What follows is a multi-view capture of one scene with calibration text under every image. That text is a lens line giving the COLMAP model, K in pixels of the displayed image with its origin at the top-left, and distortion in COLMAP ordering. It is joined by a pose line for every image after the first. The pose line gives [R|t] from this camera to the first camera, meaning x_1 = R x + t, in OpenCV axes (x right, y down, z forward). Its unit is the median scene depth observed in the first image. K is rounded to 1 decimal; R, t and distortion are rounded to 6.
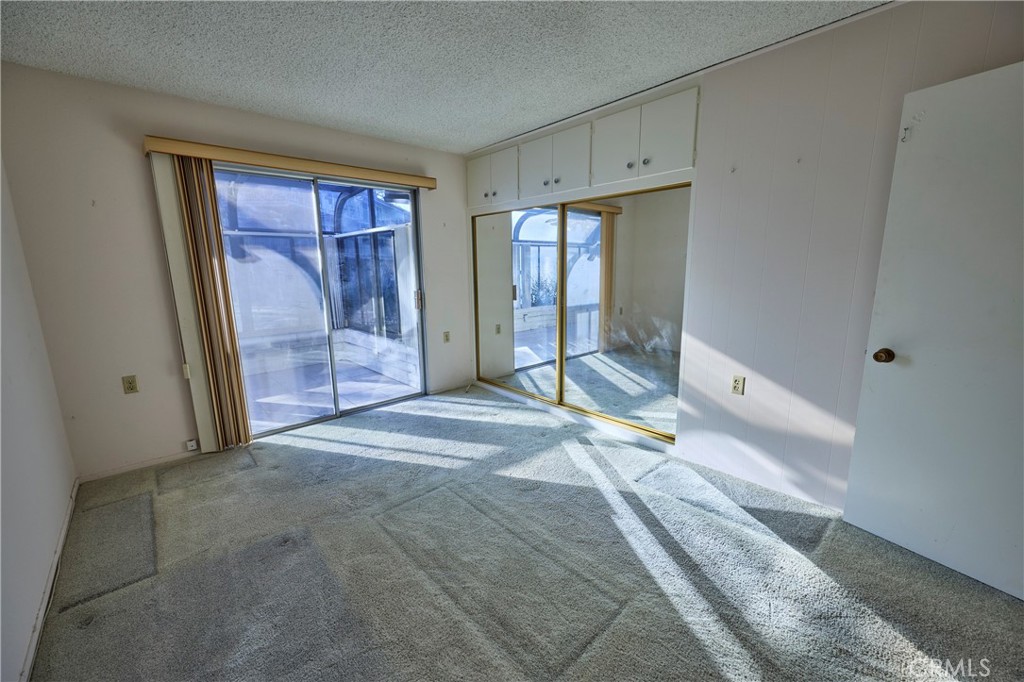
lens RADIAL K [[410.0, 0, 513.7], [0, 410.0, 342.1], [0, 0, 1]] dist [0.001889, 0.000111]
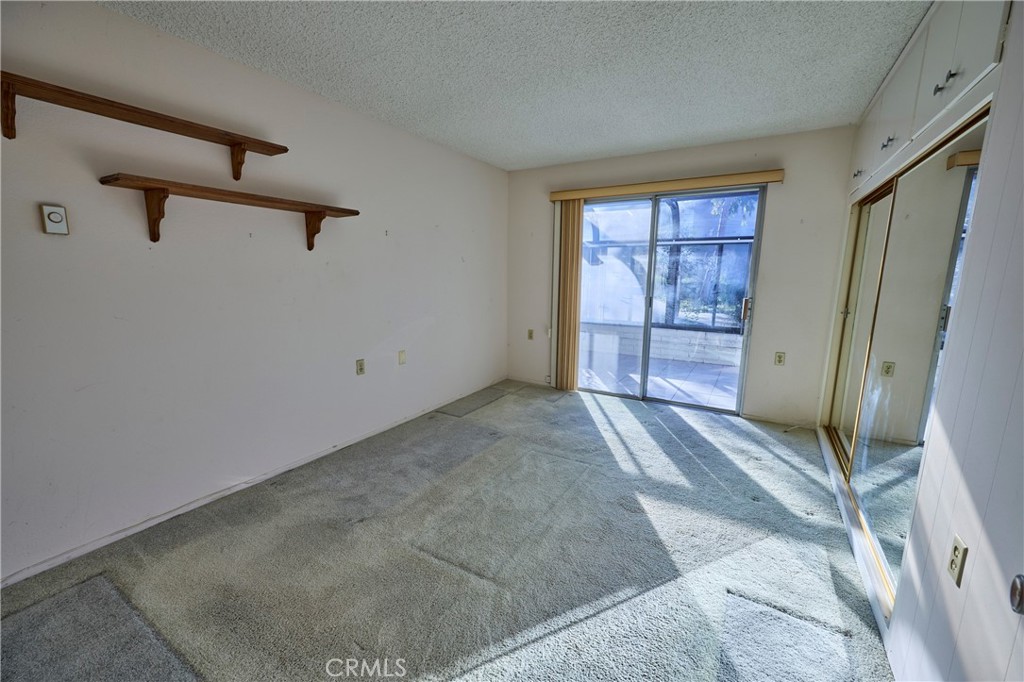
lens RADIAL K [[410.0, 0, 513.7], [0, 410.0, 342.1], [0, 0, 1]] dist [0.001889, 0.000111]
pose [[0.284160, 0.176365, -0.942416, 0.634697], [-0.190278, 0.973758, 0.124858, -0.063265], [0.939706, 0.143842, 0.310261, 0.338239]]
